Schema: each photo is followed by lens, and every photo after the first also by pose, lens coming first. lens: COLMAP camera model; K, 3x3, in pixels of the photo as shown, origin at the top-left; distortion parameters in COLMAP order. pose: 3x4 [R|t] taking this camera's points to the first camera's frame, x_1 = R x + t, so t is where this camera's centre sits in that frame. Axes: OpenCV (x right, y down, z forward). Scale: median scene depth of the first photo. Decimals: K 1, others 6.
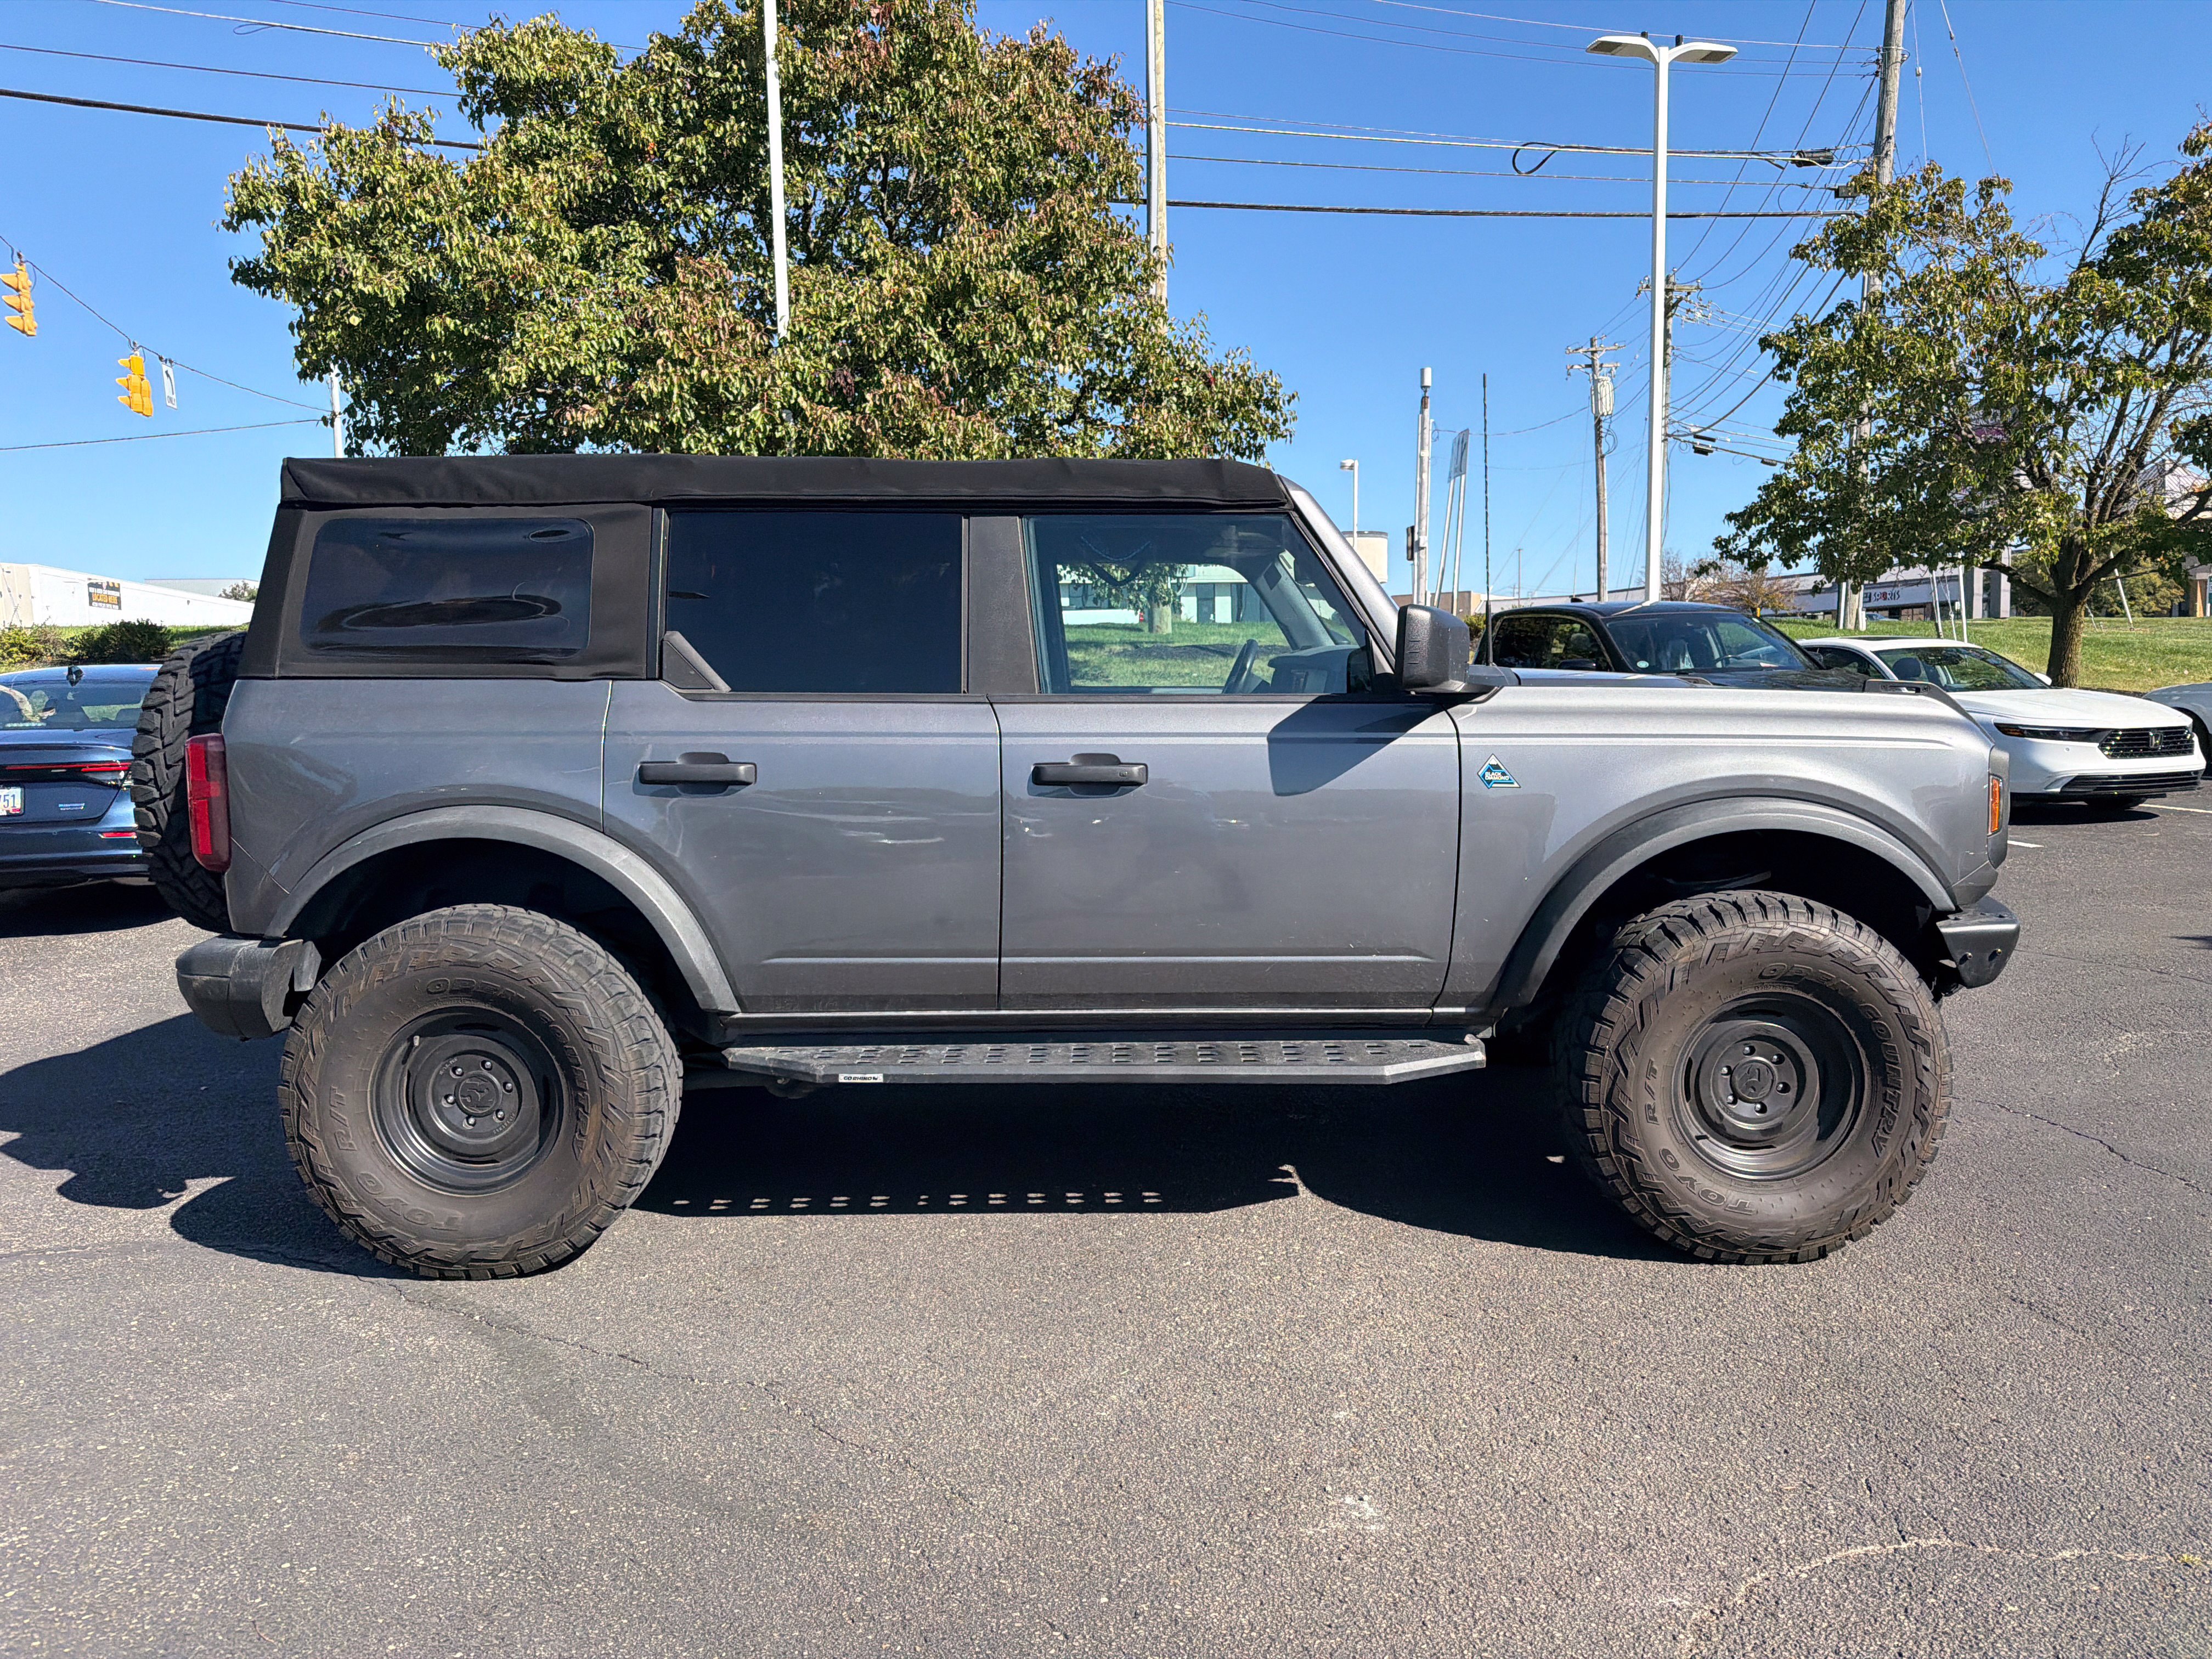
lens RADIAL K [[1561.9, 0, 1111.2], [0, 1561.9, 808.3], [0, 0, 1]] dist [0.021243, -0.023274]
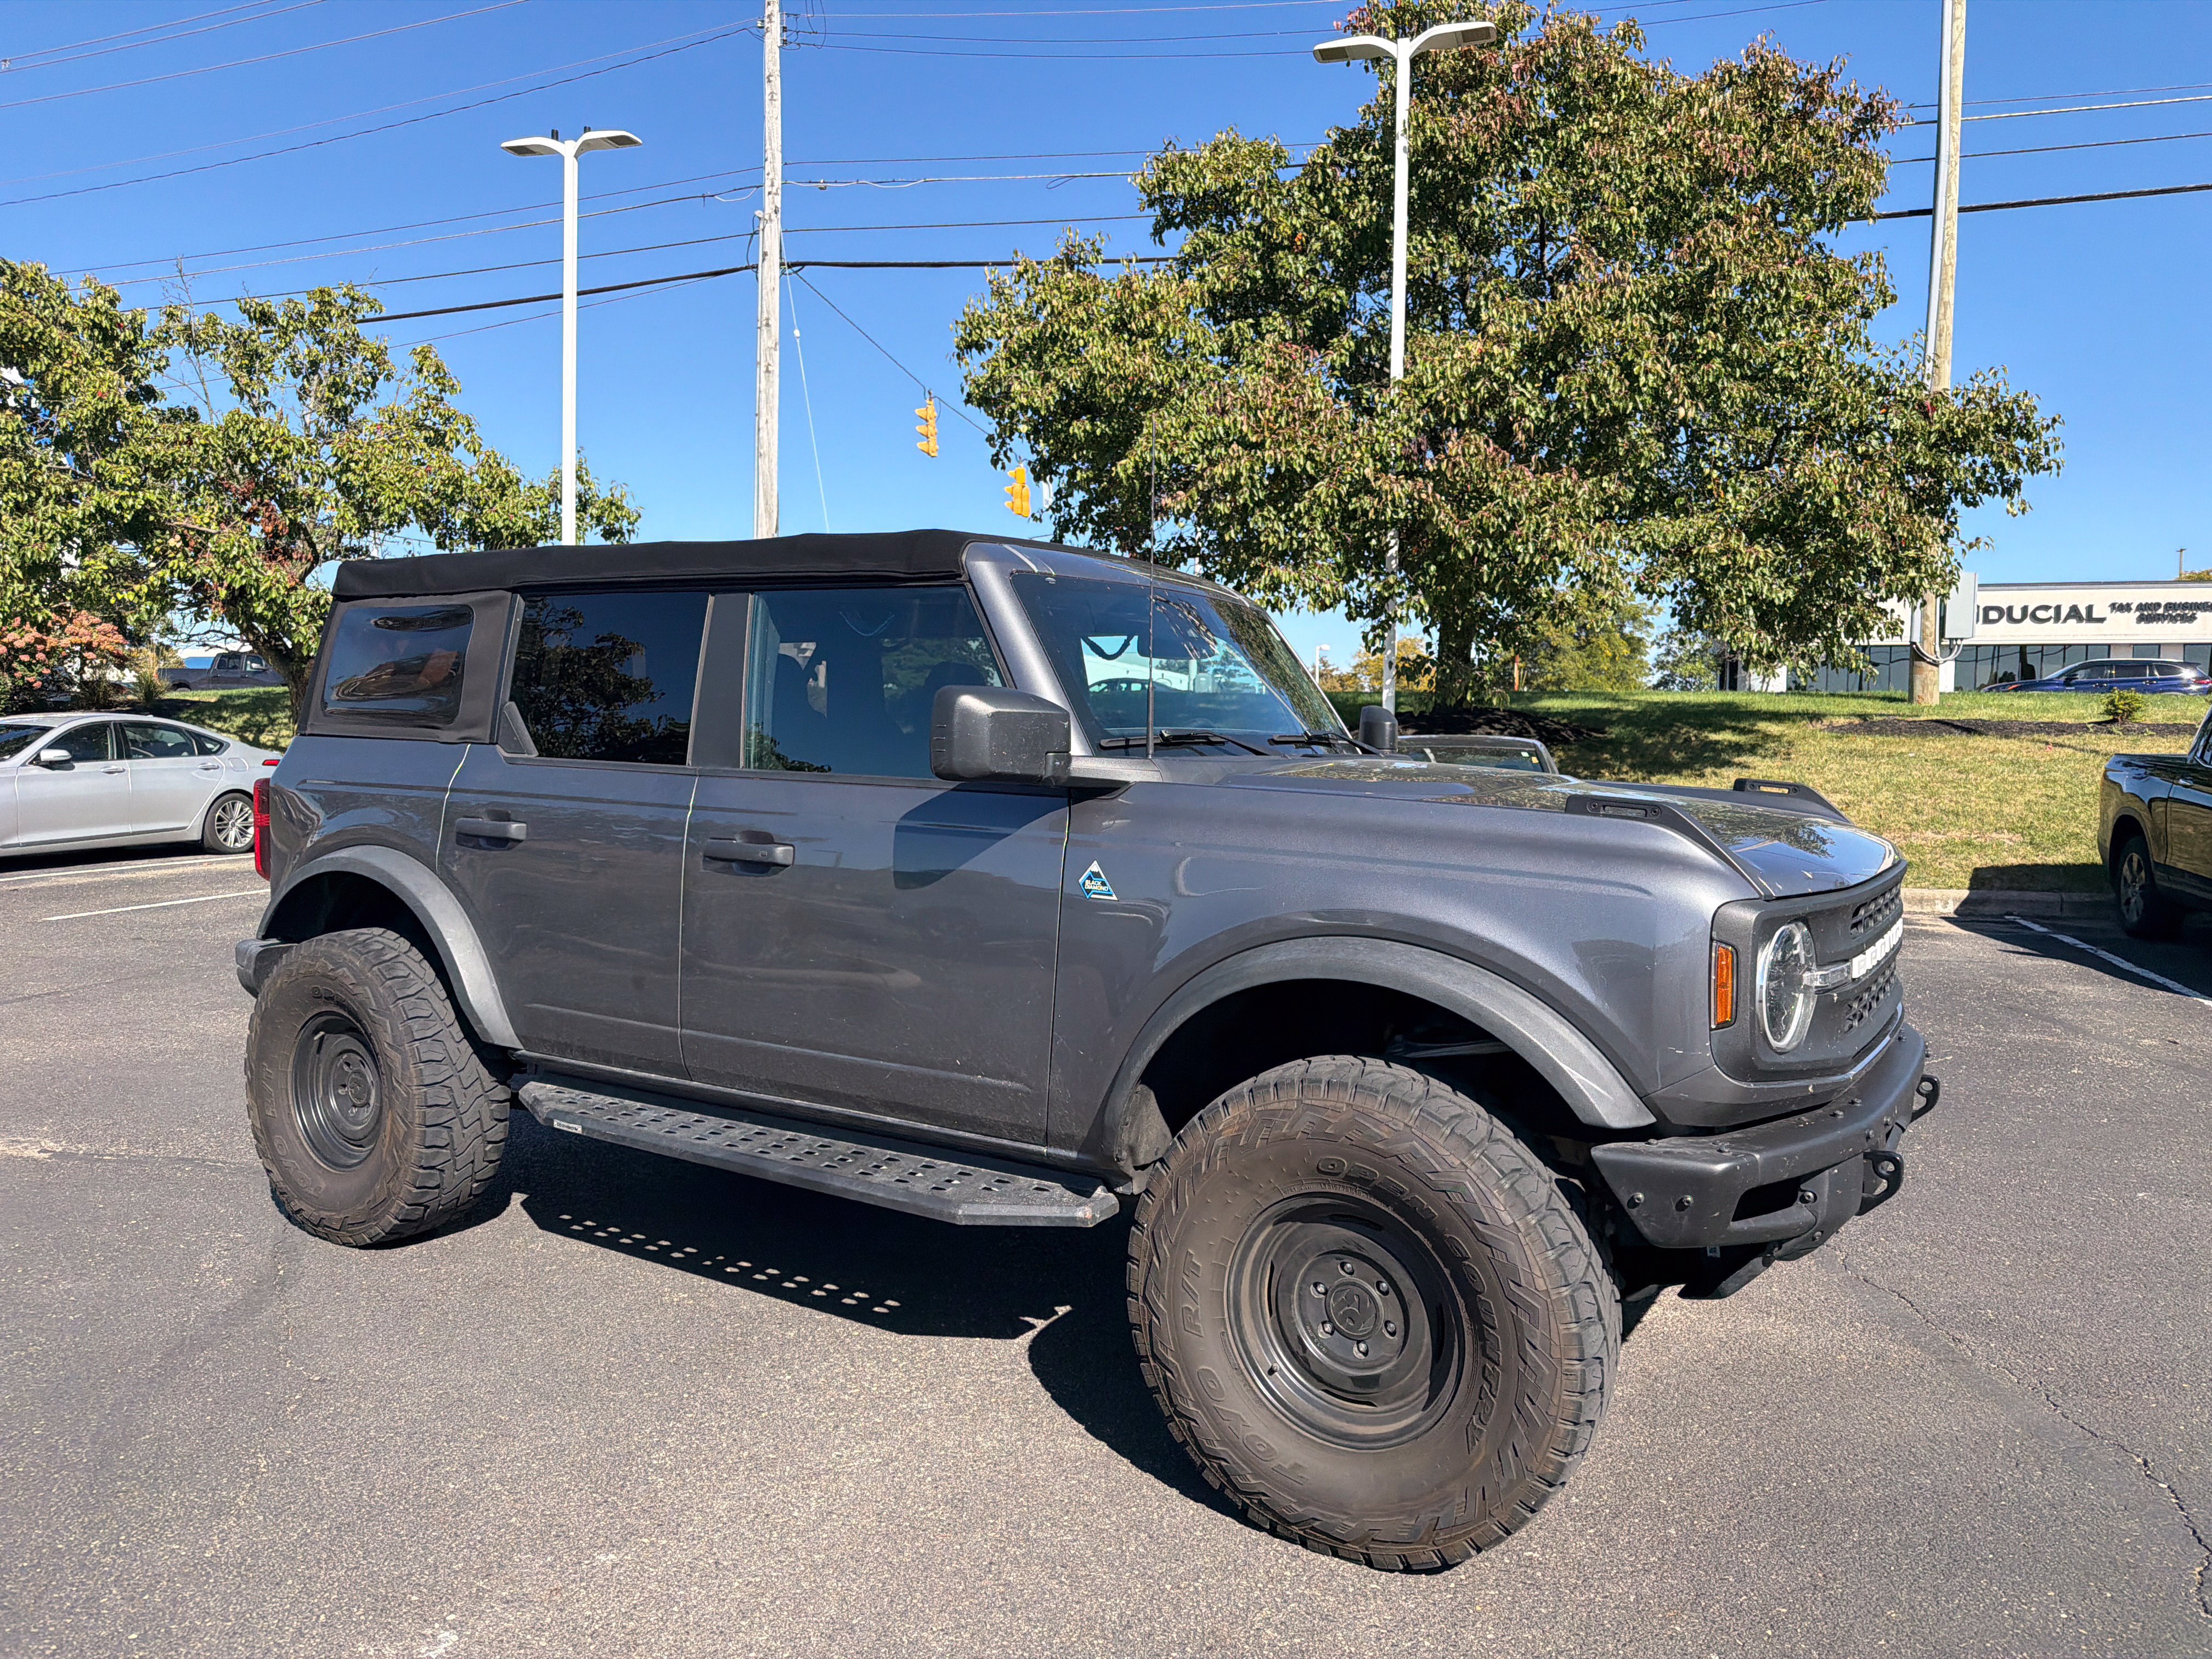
lens RADIAL K [[1557.2, 0, 1112.5], [0, 1557.2, 814.2], [0, 0, 1]] dist [0.032051, -0.039376]
pose [[0.849384, 0.052986, -0.525109, 0.671019], [-0.073106, 0.997168, -0.017633, -0.043598], [0.522688, 0.053366, 0.850852, 0.268830]]
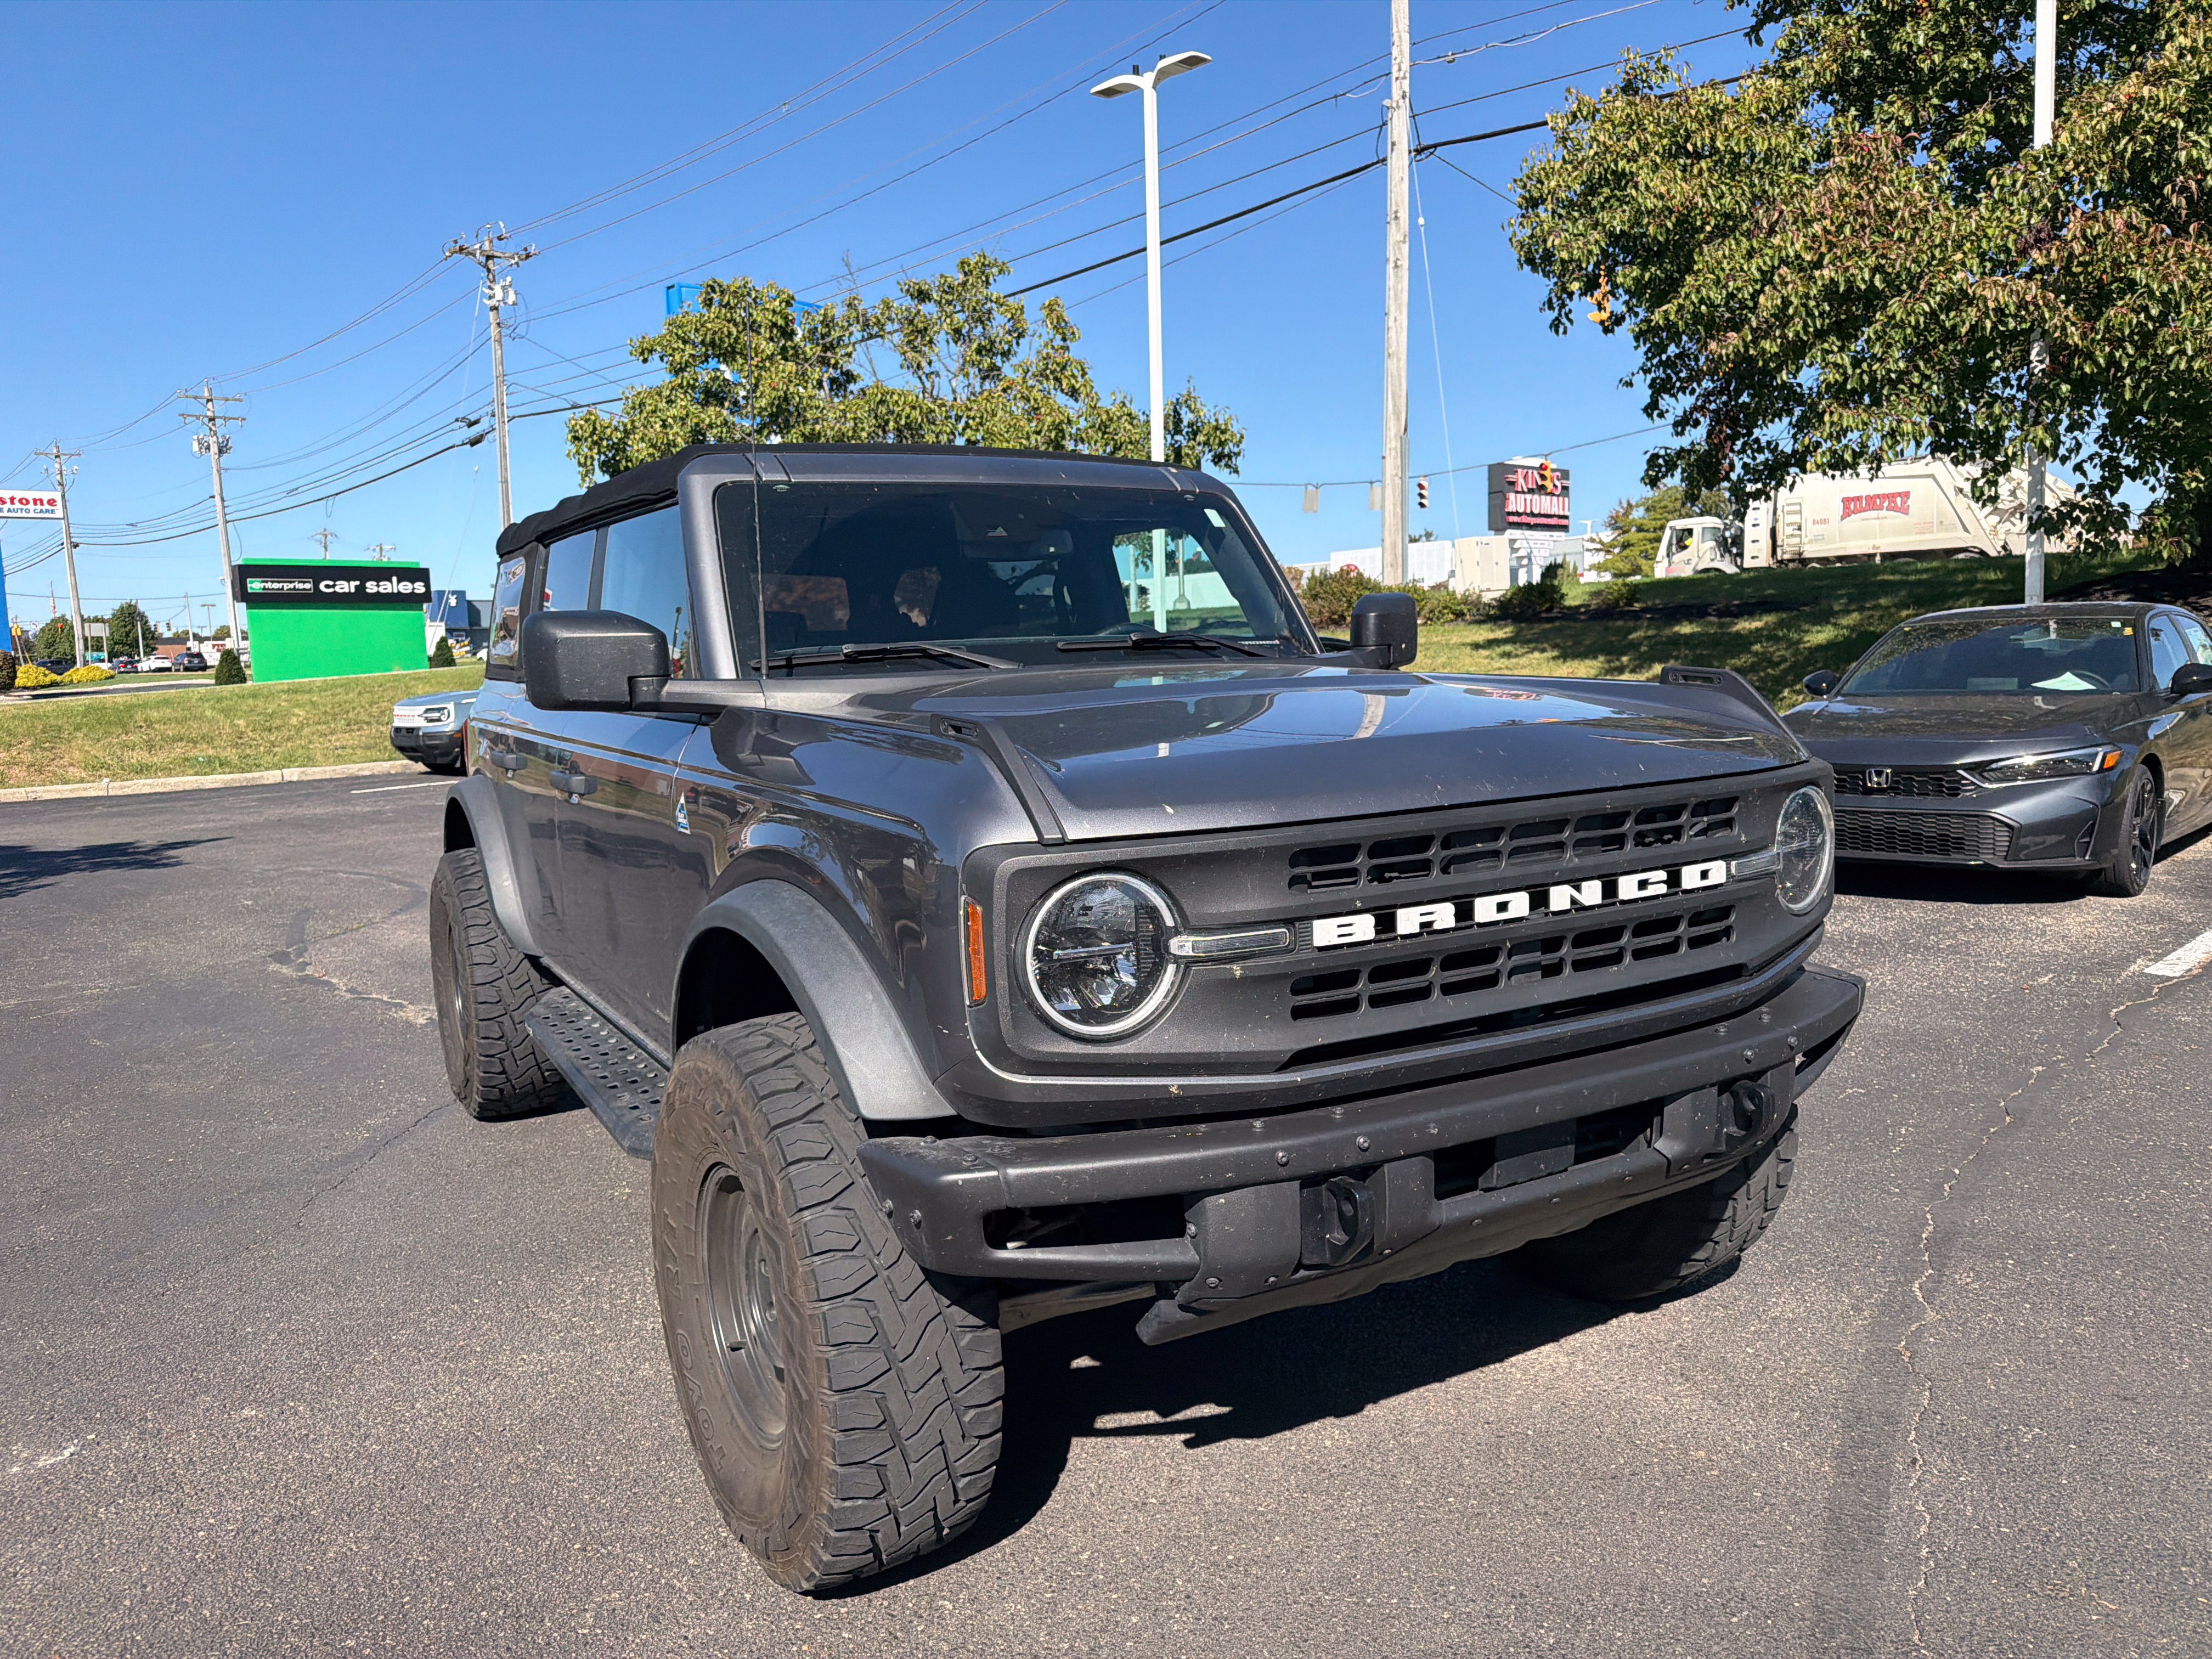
lens RADIAL K [[1557.2, 0, 1111.8], [0, 1557.2, 829.3], [0, 0, 1]] dist [0.032051, -0.039376]
pose [[0.504571, 0.093300, -0.858314, 1.010166], [-0.045772, 0.995637, 0.081319, -0.087019], [0.862156, -0.001744, 0.506640, 0.752094]]
